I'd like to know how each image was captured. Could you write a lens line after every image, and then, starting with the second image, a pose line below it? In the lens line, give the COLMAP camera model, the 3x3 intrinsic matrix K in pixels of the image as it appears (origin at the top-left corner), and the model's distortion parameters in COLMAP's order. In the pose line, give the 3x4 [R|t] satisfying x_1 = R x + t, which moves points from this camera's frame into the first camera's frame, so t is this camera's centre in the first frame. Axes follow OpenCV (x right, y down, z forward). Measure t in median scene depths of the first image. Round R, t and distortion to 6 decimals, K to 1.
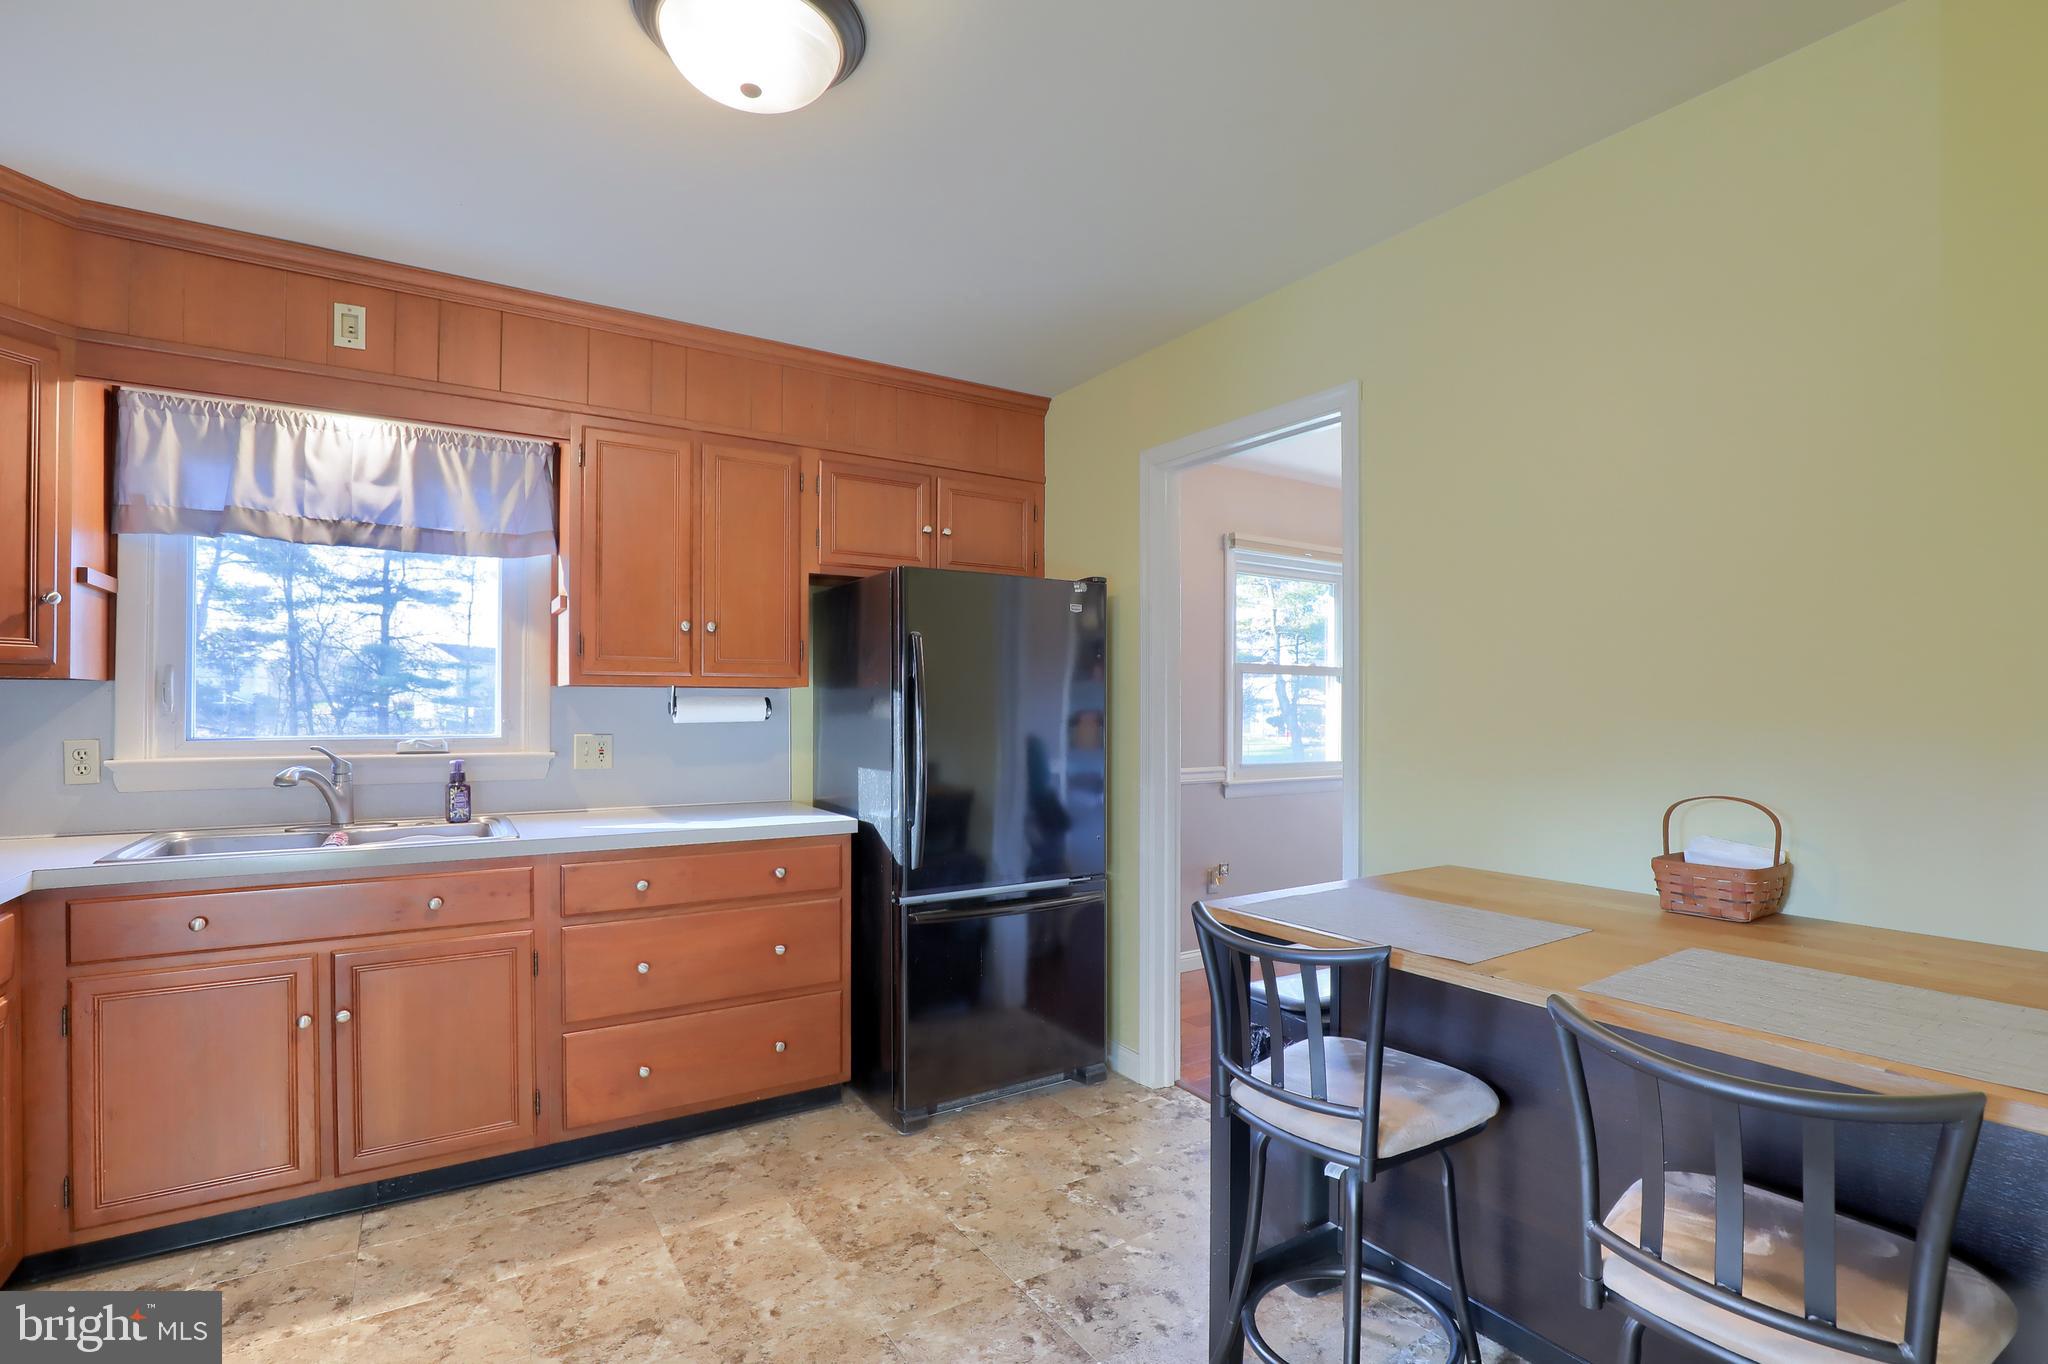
lens RADIAL K [[966.1, 0, 1025.0], [0, 966.1, 705.2], [0, 0, 1]] dist [-0.001861, -0.000217]
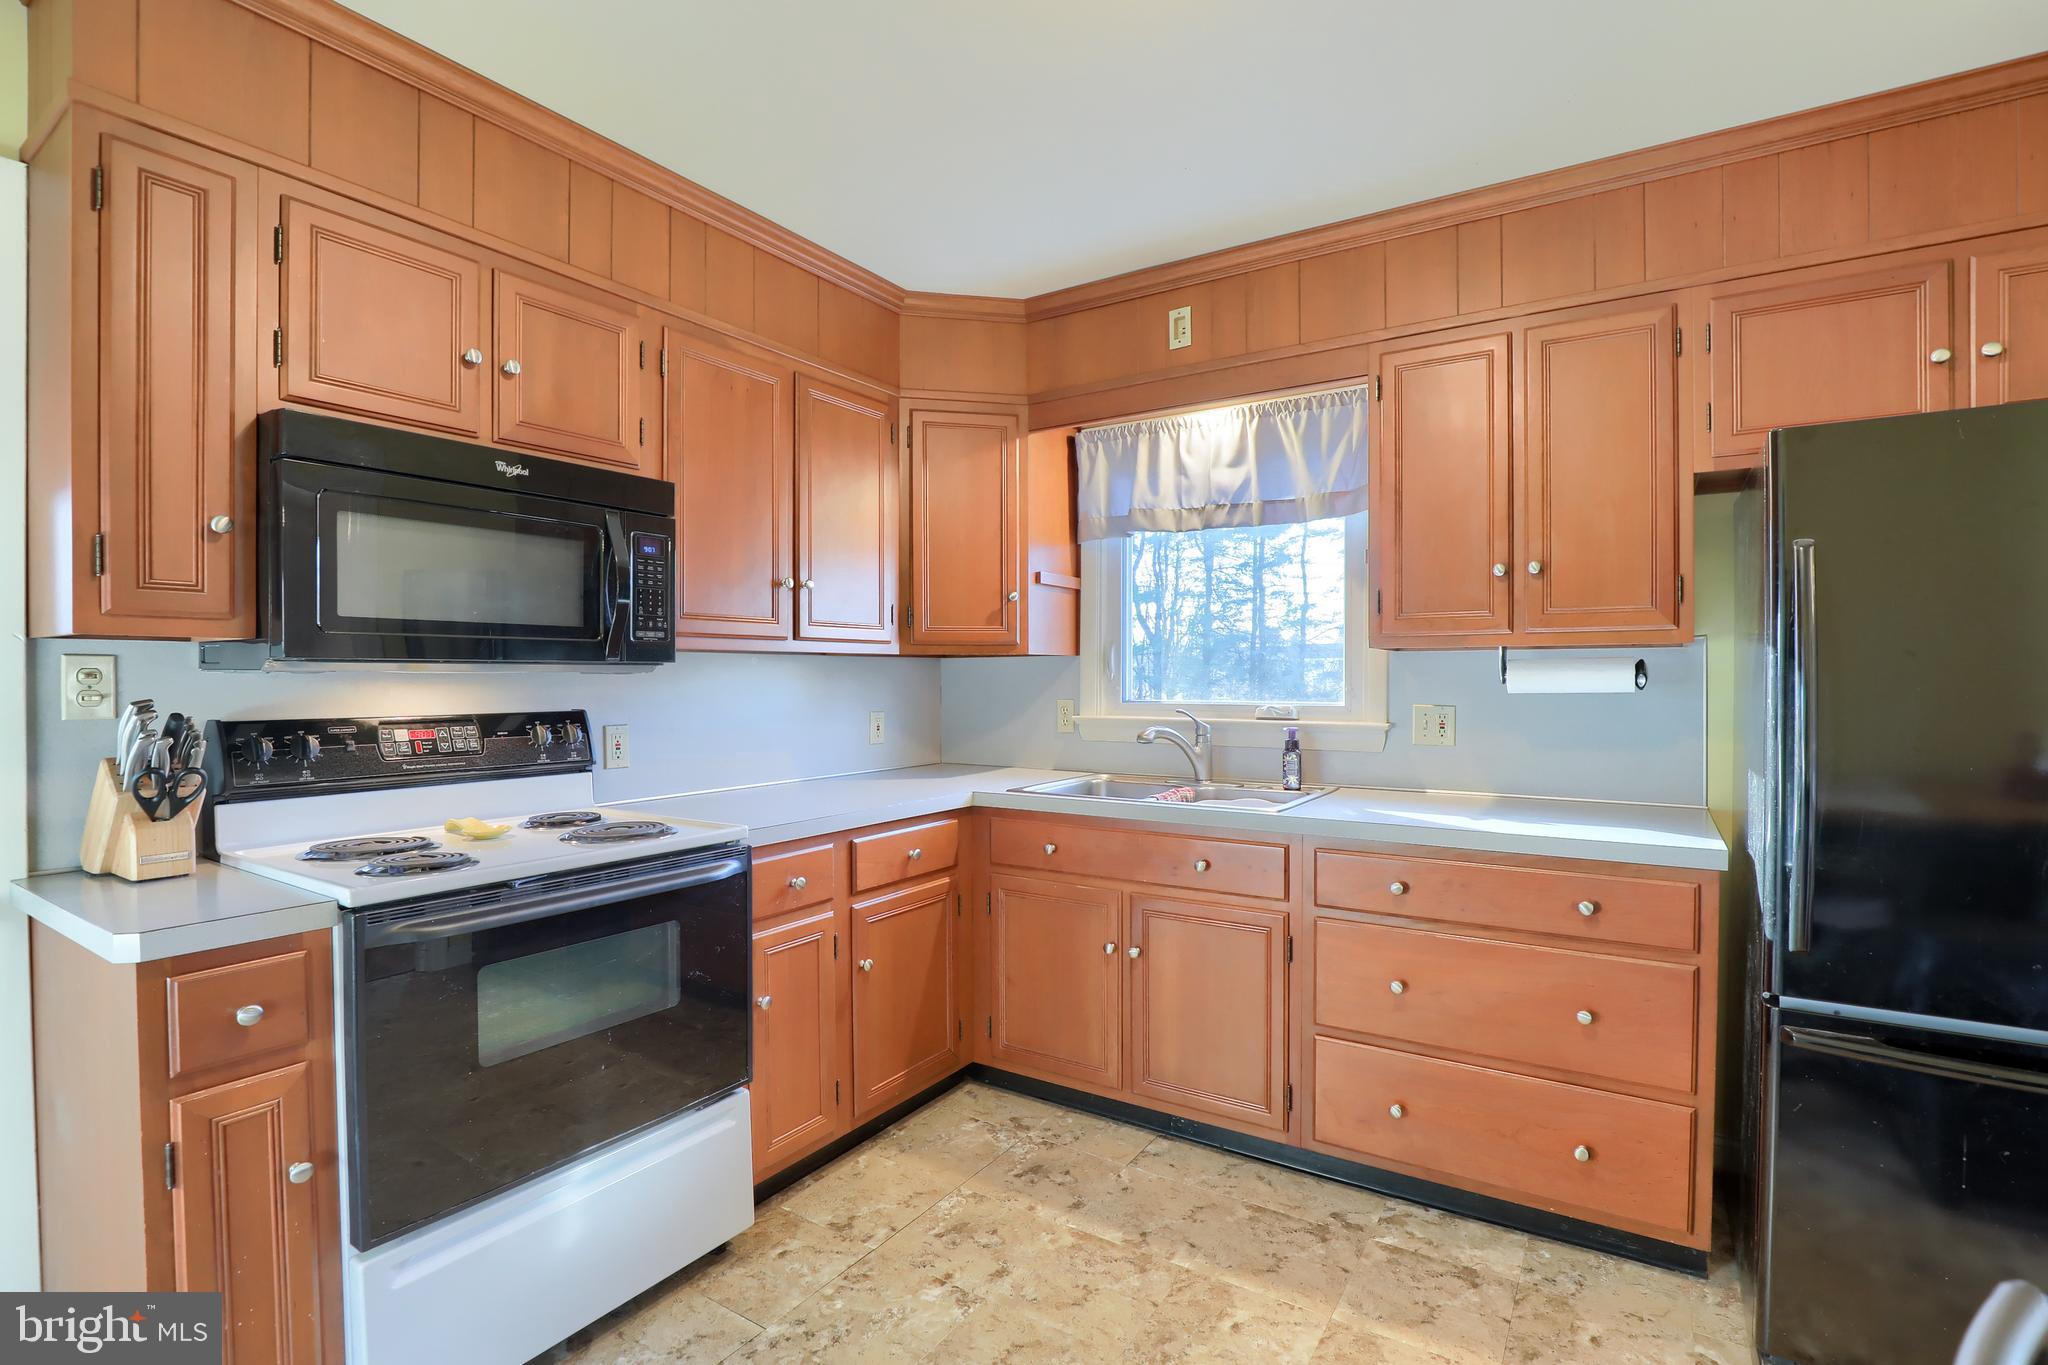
lens RADIAL K [[945.9, 0, 1062.3], [0, 945.9, 687.1], [0, 0, 1]] dist [-0.026362, 0.000293]
pose [[0.445320, 0.007262, -0.895342, 0.193130], [0.005372, 0.999927, 0.010782, 0.003587], [0.895355, -0.009612, 0.445249, 0.376619]]
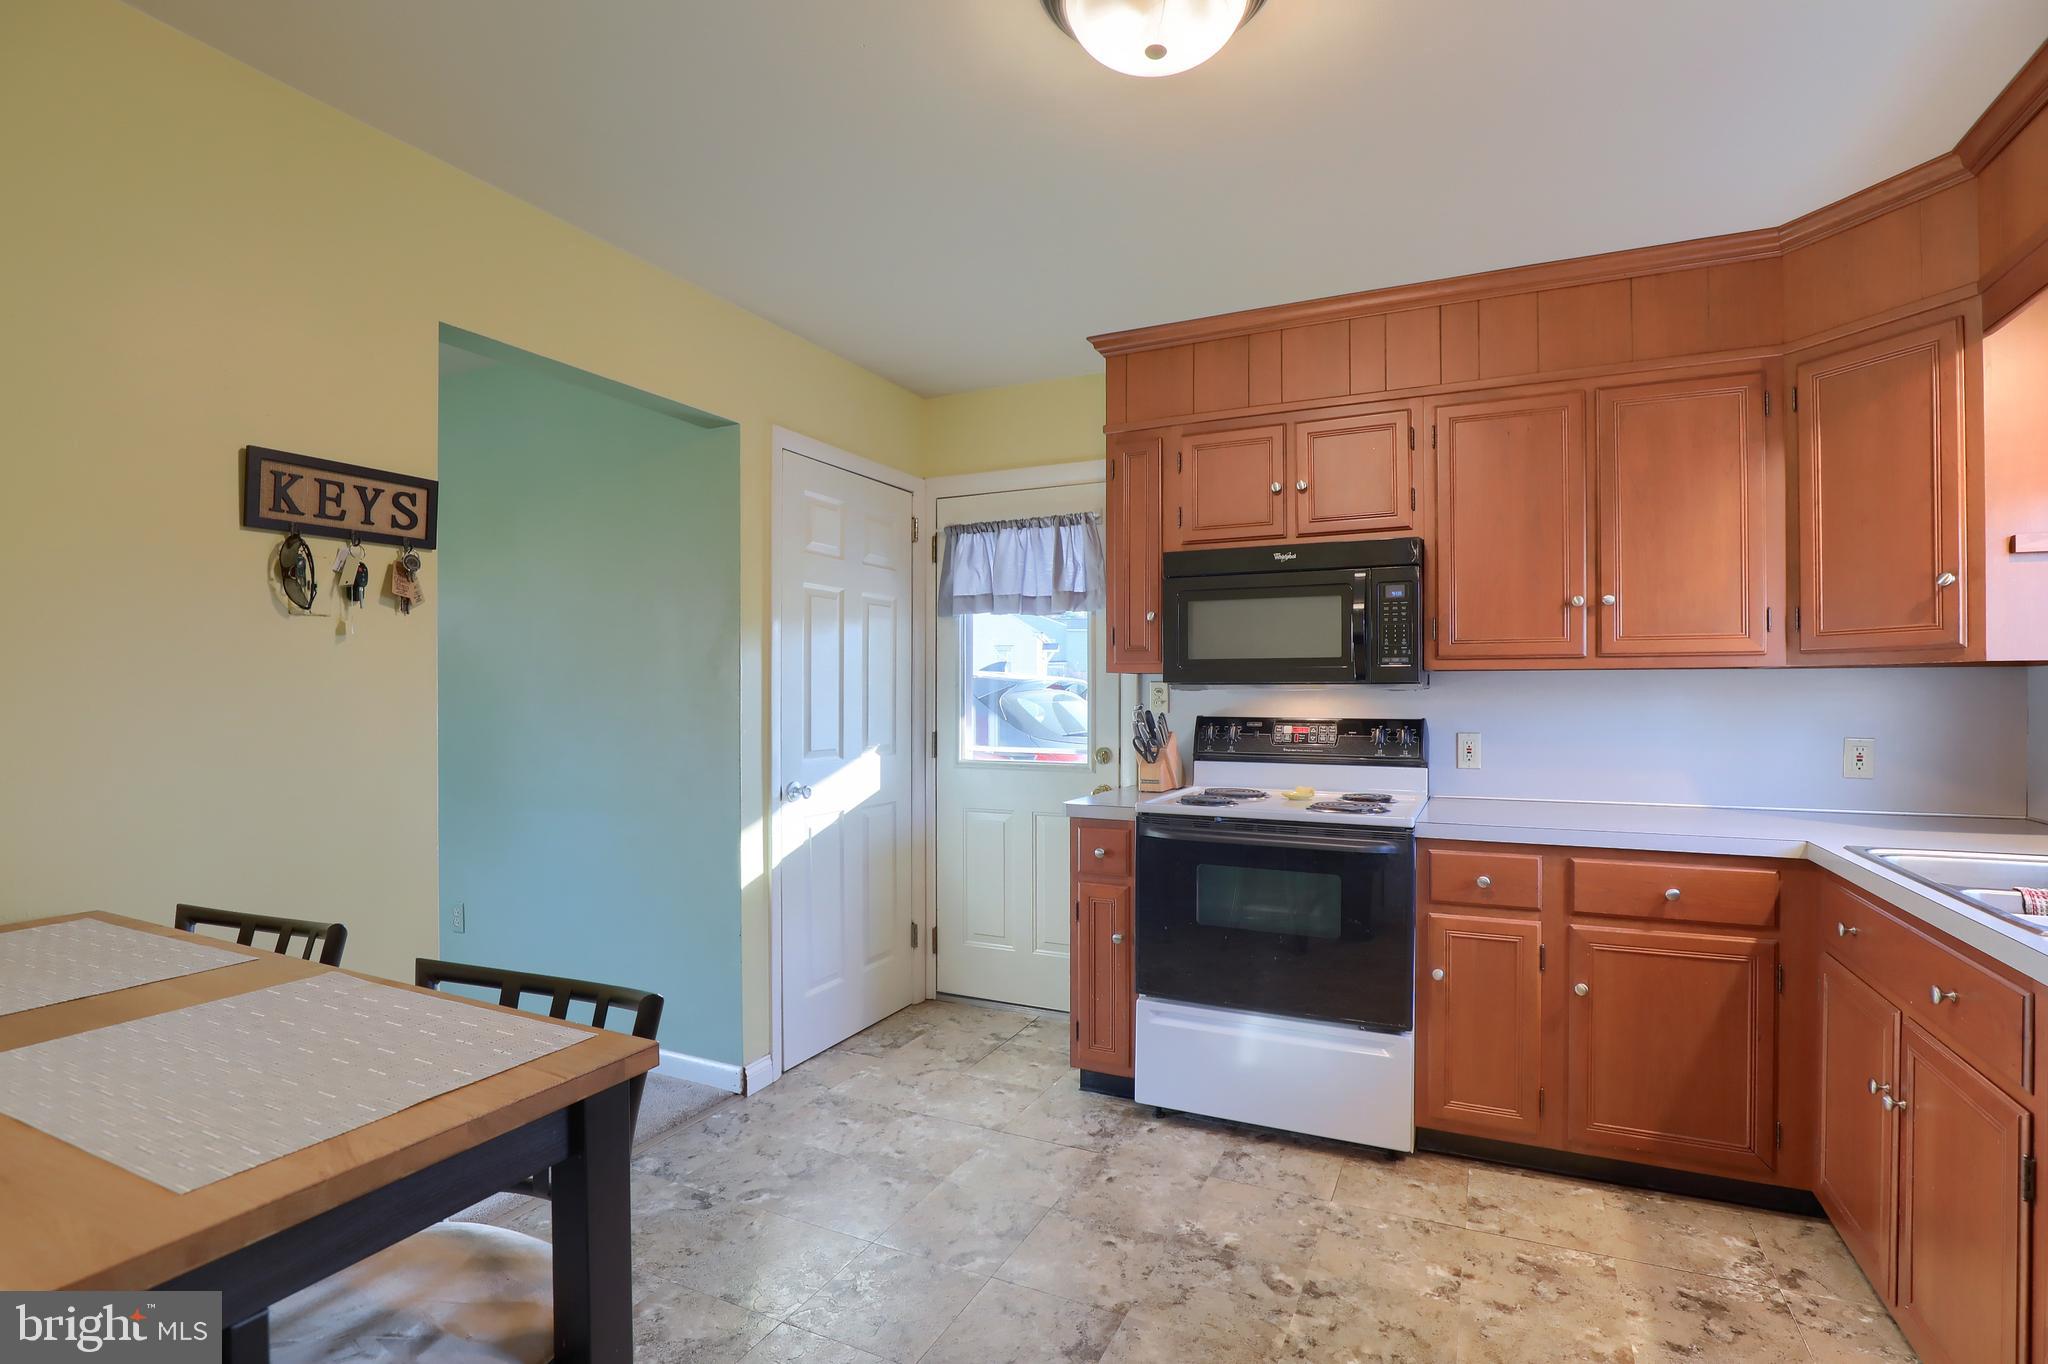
lens RADIAL K [[945.9, 0, 1062.3], [0, 945.9, 686.6], [0, 0, 1]] dist [-0.026362, 0.000293]
pose [[-0.824517, -0.004245, -0.565822, 0.197953], [0.000681, 0.999964, -0.008495, 0.002996], [0.565837, -0.007390, -0.824484, 1.032267]]
